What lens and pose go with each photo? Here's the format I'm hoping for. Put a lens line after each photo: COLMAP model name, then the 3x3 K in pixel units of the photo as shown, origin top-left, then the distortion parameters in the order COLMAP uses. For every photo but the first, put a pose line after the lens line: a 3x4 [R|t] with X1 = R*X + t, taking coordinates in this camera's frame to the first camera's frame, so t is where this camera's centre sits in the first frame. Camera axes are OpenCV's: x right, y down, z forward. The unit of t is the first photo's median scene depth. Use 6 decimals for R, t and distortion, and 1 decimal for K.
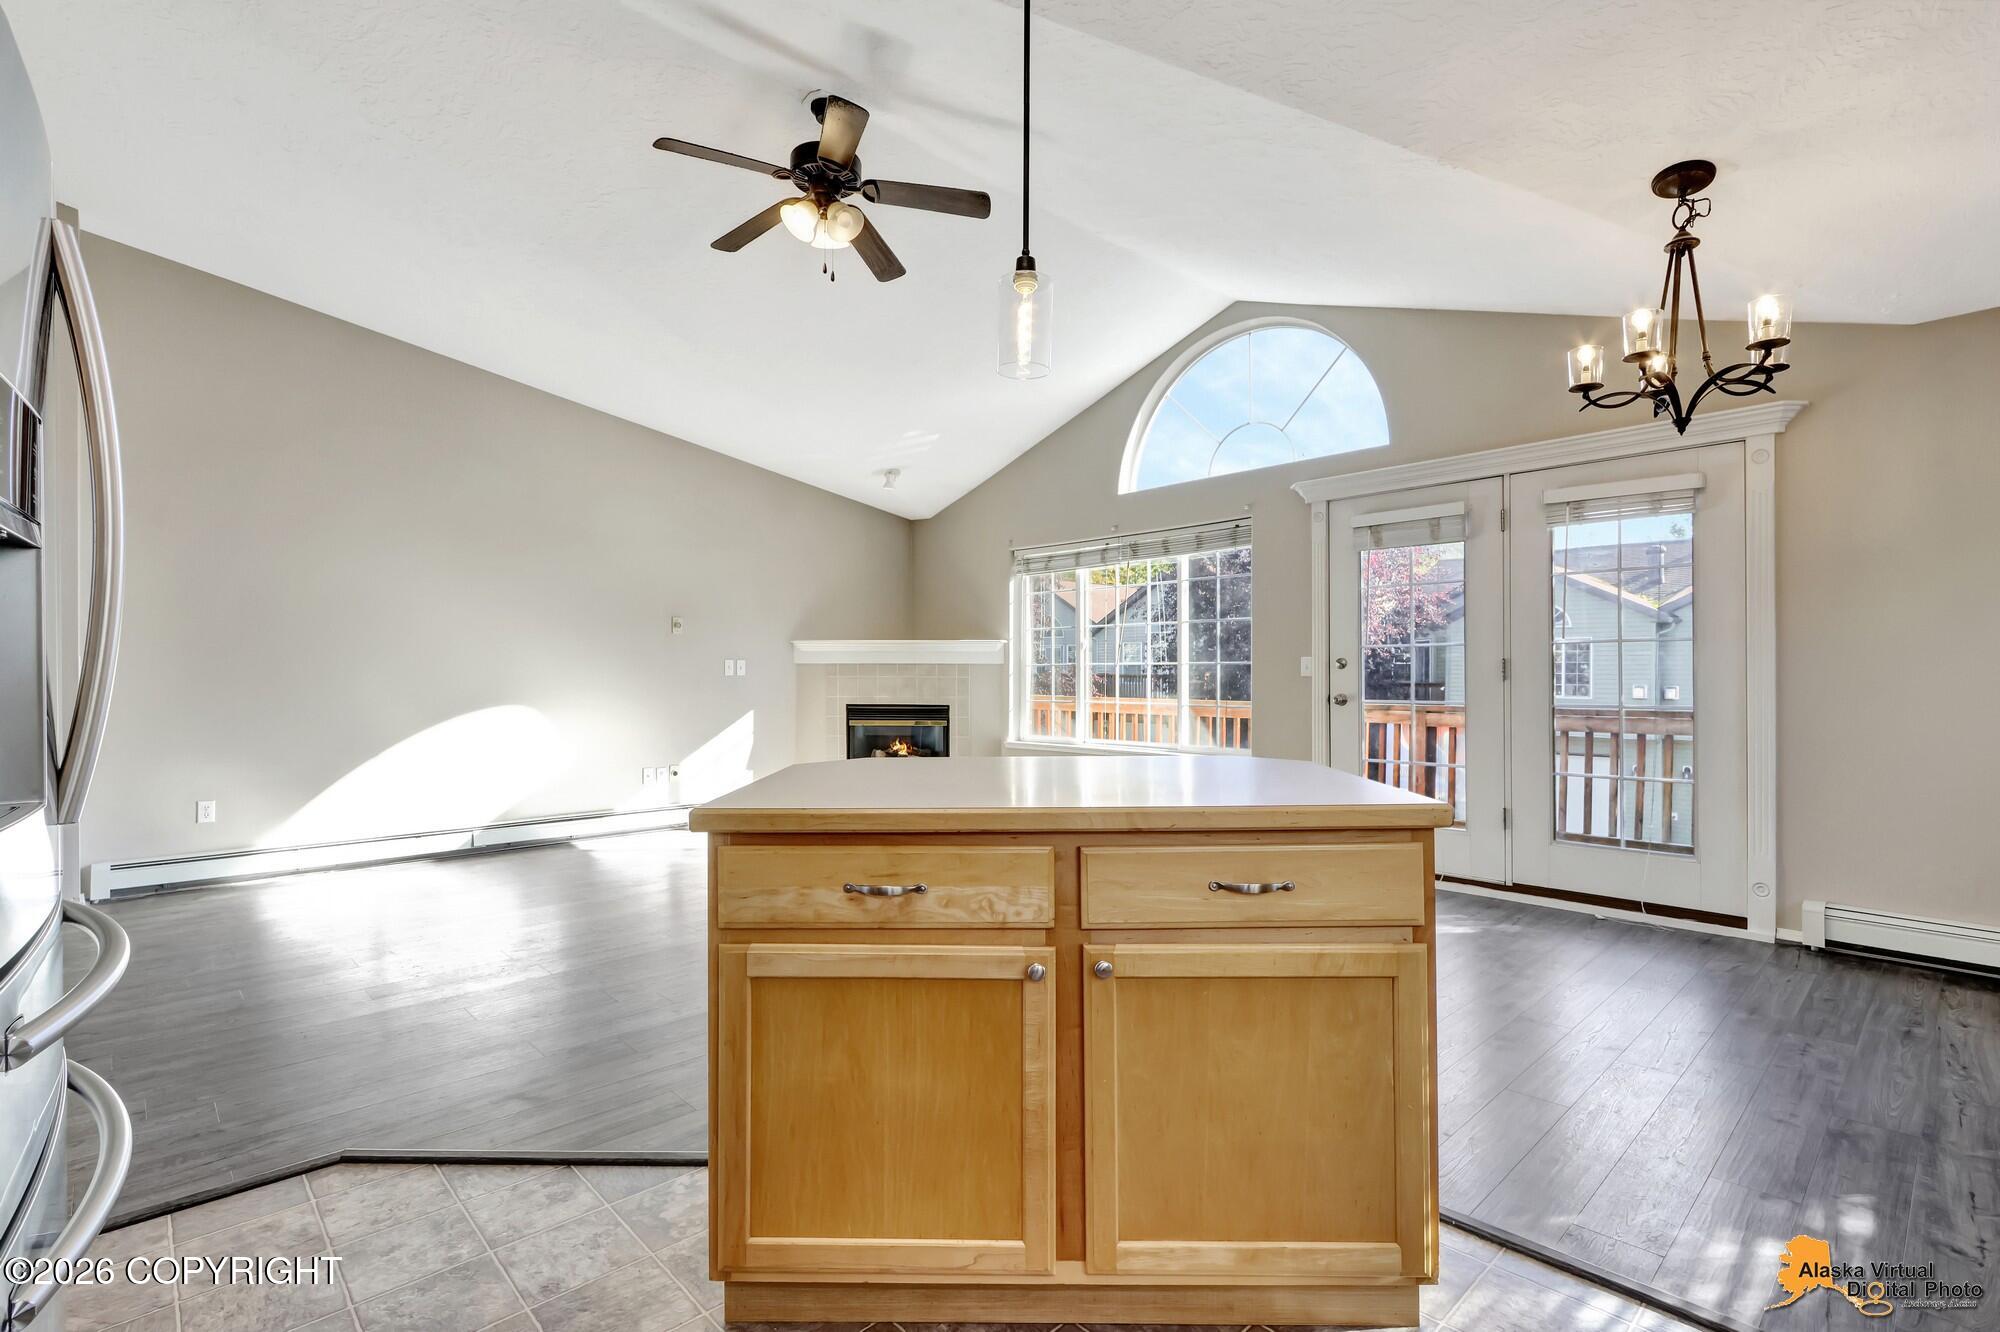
lens RADIAL K [[924.6, 0, 993.4], [0, 924.6, 672.3], [0, 0, 1]] dist [0.003514, -0.000422]
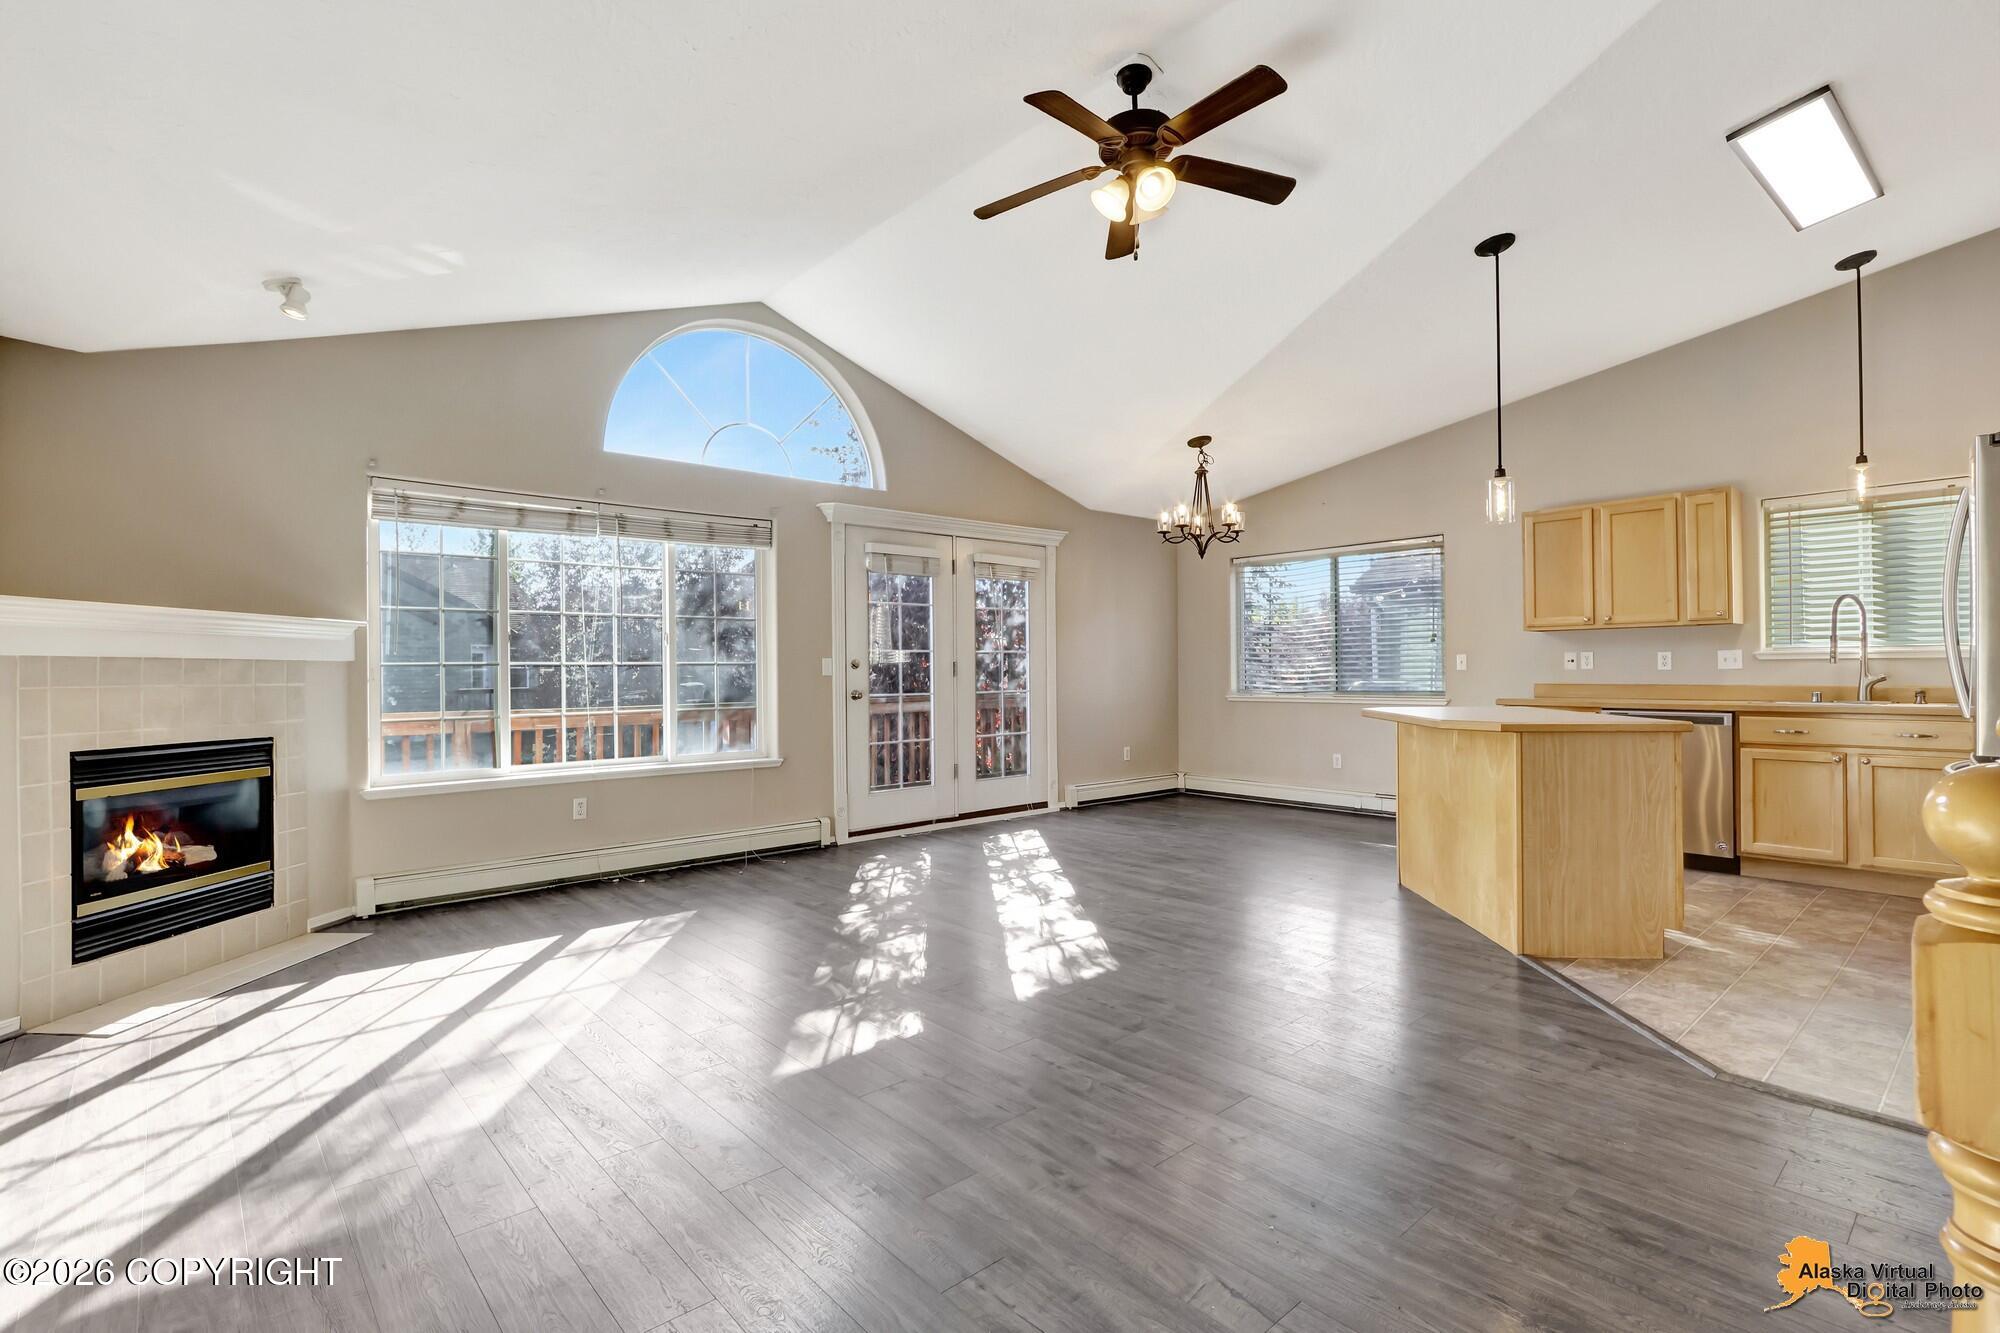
lens RADIAL K [[926.4, 0, 992.7], [0, 926.4, 667.4], [0, 0, 1]] dist [0.002490, -0.000924]
pose [[0.034987, 0.004199, 0.999379, -0.690887], [0.008002, 0.999958, -0.004482, 0.000974], [-0.999356, 0.008154, 0.034952, 0.679620]]
